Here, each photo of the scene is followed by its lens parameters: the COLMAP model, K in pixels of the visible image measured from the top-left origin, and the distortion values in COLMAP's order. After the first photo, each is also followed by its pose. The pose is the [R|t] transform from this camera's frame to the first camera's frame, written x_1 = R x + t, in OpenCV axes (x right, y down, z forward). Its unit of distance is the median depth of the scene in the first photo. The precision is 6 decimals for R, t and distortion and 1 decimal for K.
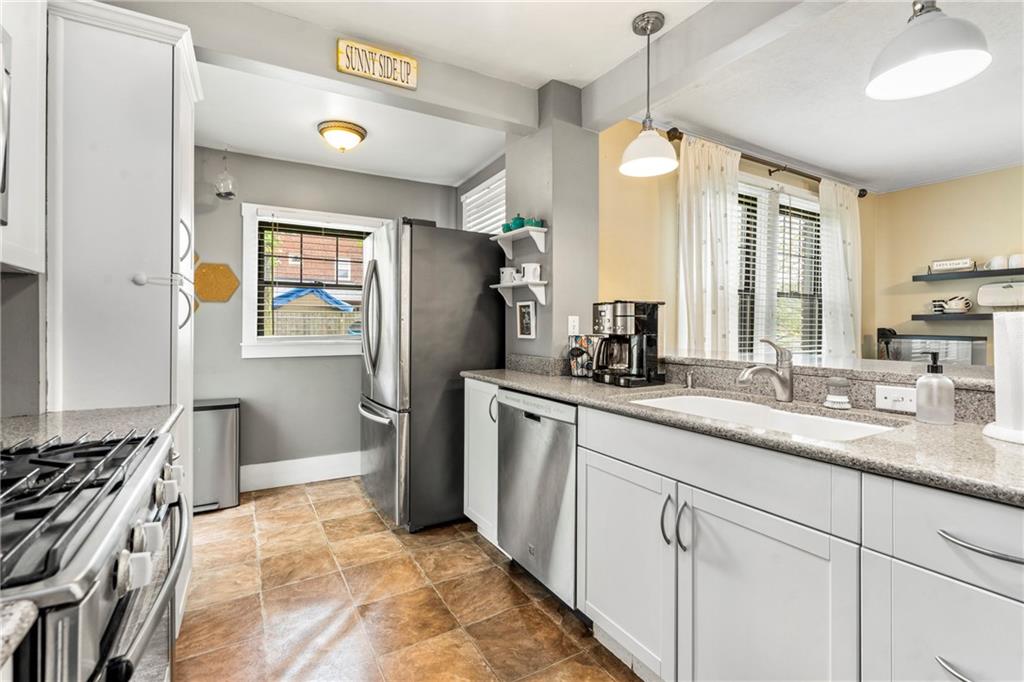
lens RADIAL K [[459.5, 0, 515.9], [0, 459.5, 326.4], [0, 0, 1]] dist [-0.008552, 0.002050]
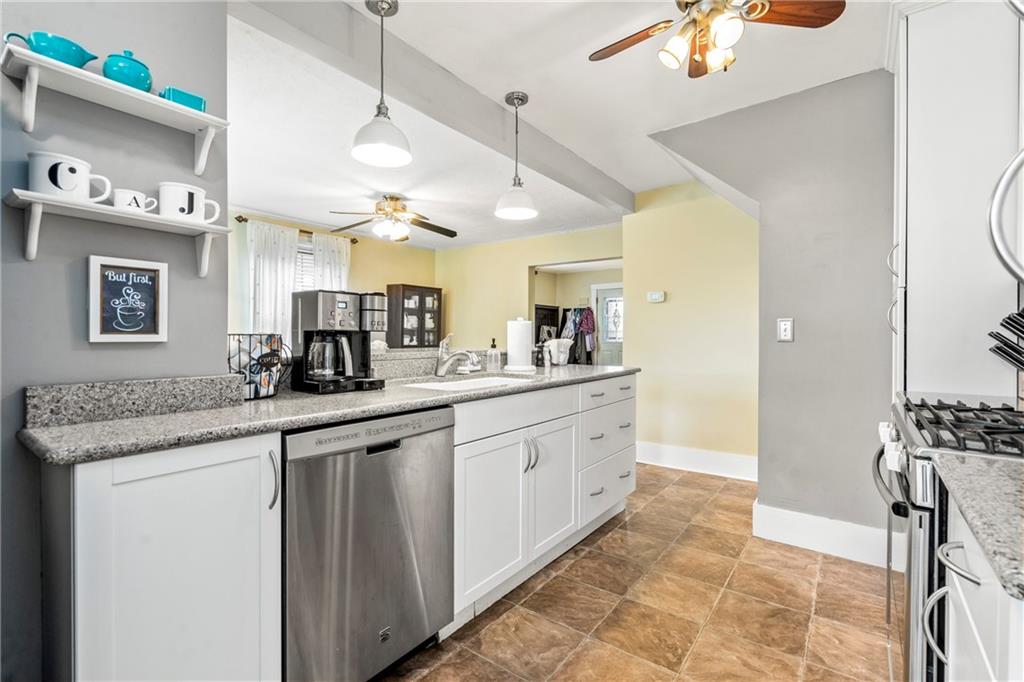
lens RADIAL K [[459.5, 0, 508.1], [0, 459.5, 340.5], [0, 0, 1]] dist [-0.008552, 0.002050]
pose [[-0.367754, -0.007557, 0.929893, -0.950113], [-0.006949, 0.999961, 0.005378, 0.019494], [-0.929897, -0.004484, -0.367792, 1.531841]]
